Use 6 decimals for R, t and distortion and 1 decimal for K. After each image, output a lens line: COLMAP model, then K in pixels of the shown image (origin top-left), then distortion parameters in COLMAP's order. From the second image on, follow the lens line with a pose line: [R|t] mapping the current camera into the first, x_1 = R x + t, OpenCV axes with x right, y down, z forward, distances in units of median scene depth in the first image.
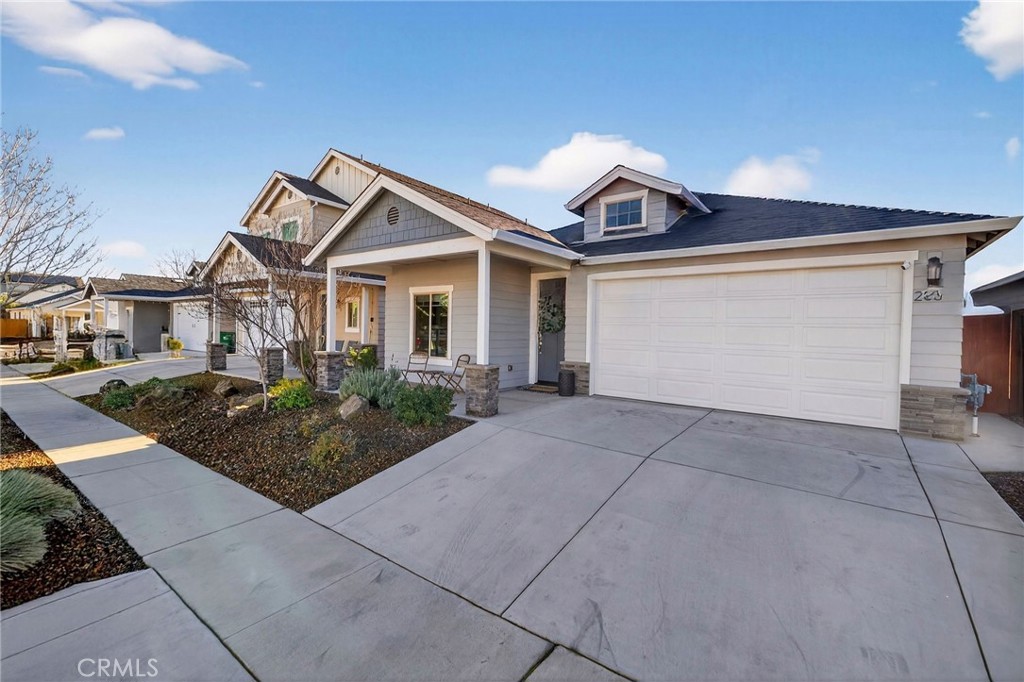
lens RADIAL K [[428.9, 0, 512.2], [0, 428.9, 329.1], [0, 0, 1]] dist [0.000640, -0.000008]
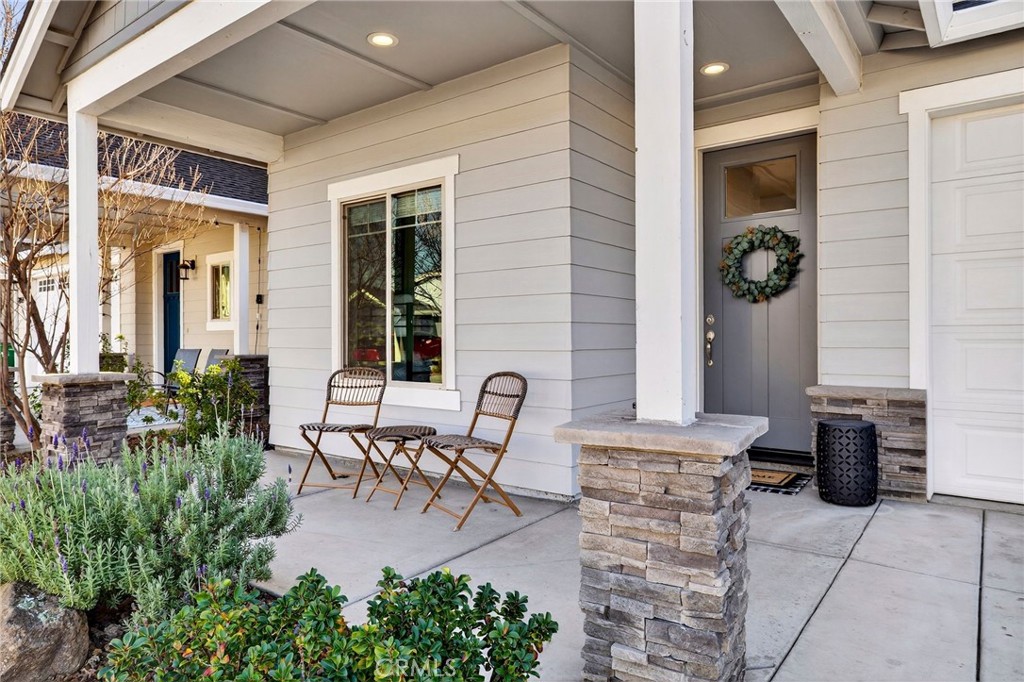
lens RADIAL K [[611.2, 0, 512.0], [0, 611.2, 341.0], [0, 0, 1]] dist [-0.034534, 0.000045]
pose [[0.999688, -0.024594, -0.004446, -0.100982], [0.024612, 0.999689, 0.003985, 0.034849], [0.004347, -0.004094, 0.999982, 0.561766]]
